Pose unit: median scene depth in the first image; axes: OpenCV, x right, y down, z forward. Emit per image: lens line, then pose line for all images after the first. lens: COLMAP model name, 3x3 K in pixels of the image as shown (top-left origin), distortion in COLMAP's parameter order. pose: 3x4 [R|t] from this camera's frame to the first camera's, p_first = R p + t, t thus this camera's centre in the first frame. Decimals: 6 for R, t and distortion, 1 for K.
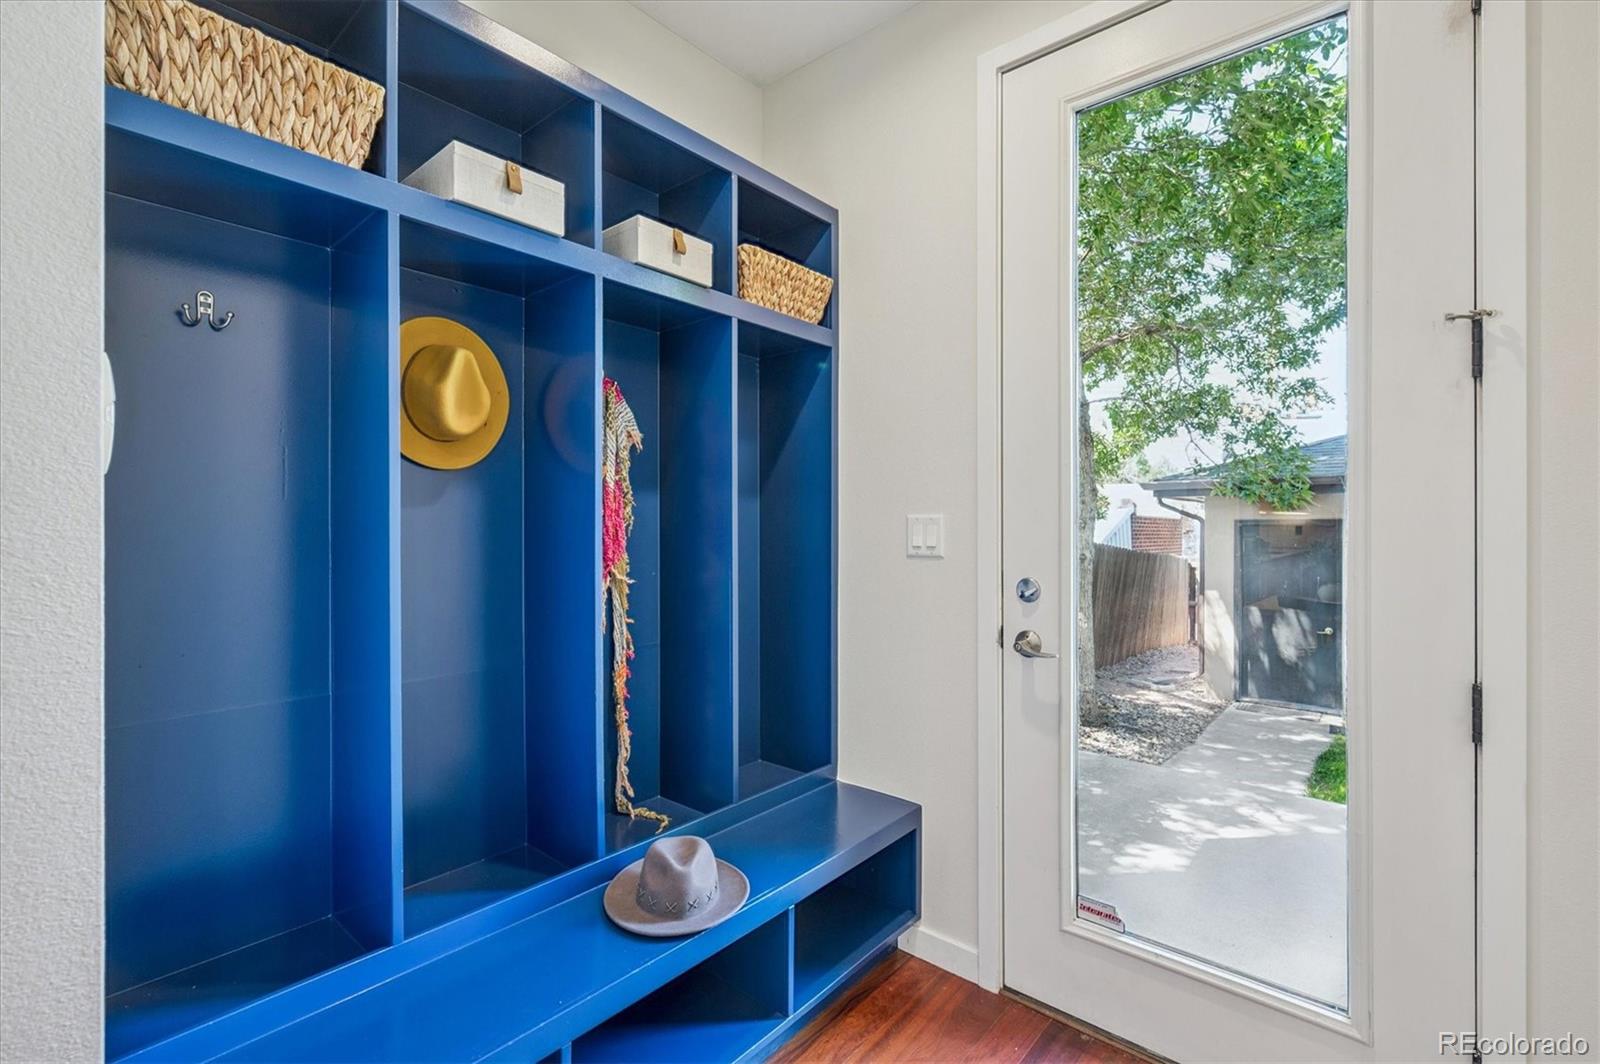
lens RADIAL K [[707.4, 0, 802.1], [0, 707.4, 524.7], [0, 0, 1]] dist [-0.001559, 0.000024]
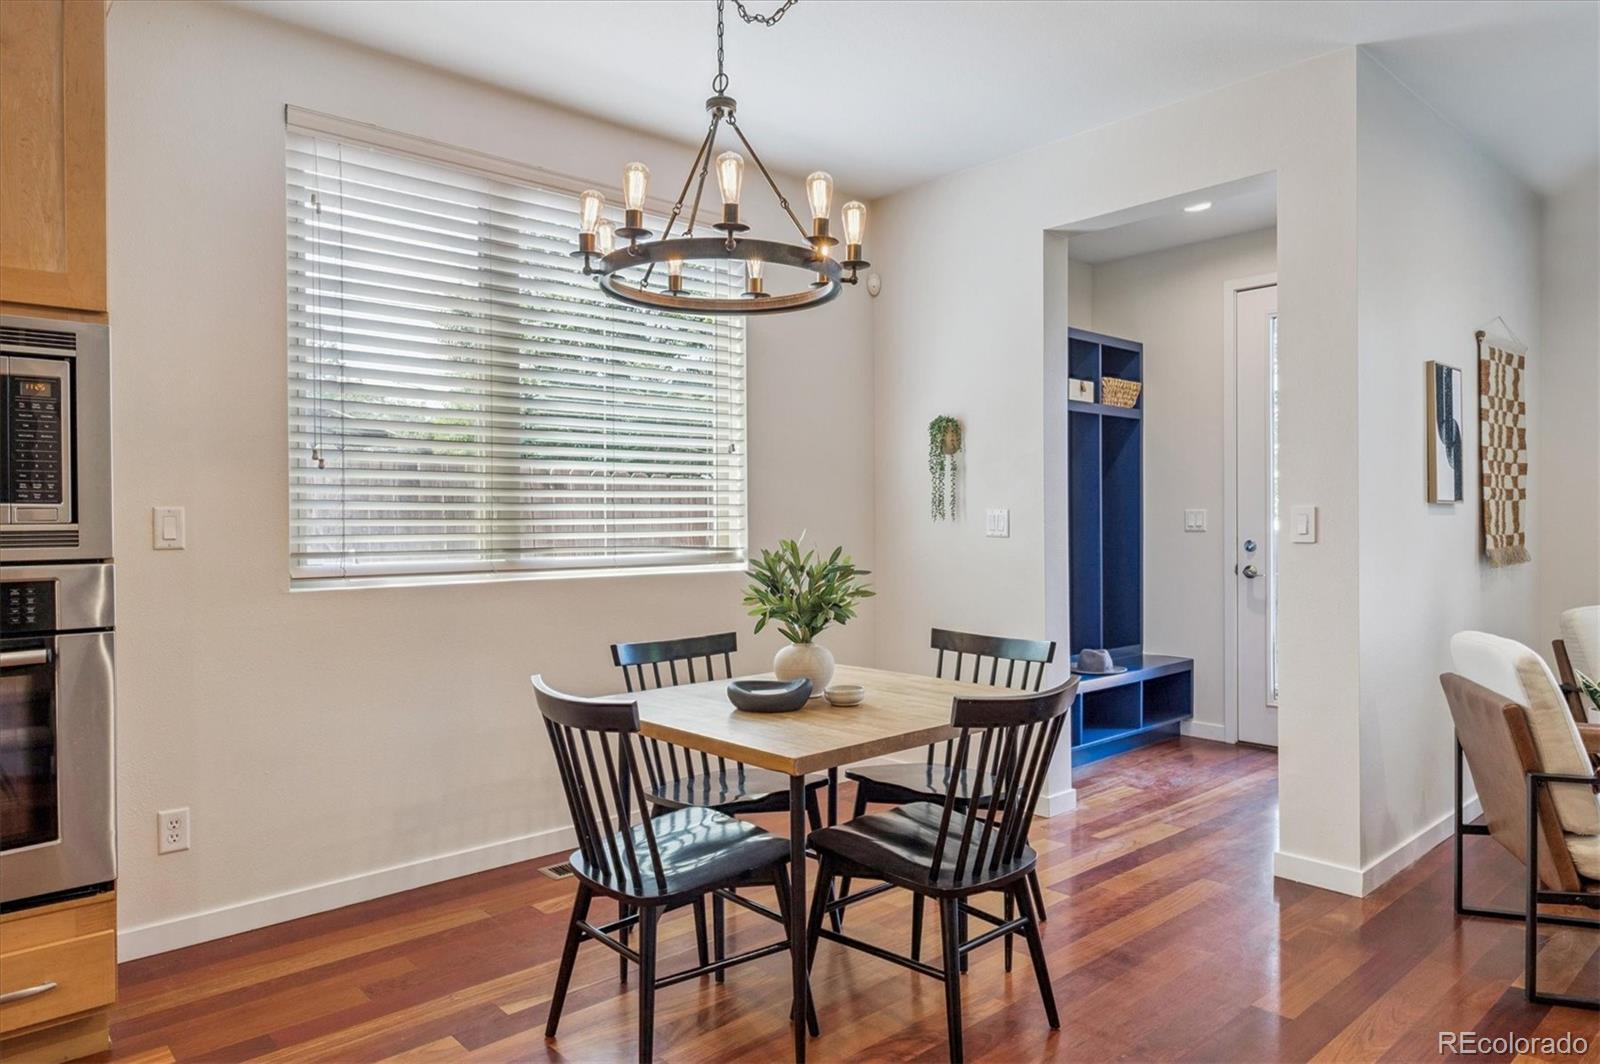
lens RADIAL K [[1011.9, 0, 799.3], [0, 1011.9, 536.0], [0, 0, 1]] dist [0.007717, 0.001650]
pose [[0.992895, -0.003044, -0.118952, -0.609029], [0.004153, 0.999950, 0.009076, 0.030281], [0.118918, -0.009505, 0.992859, -2.005924]]
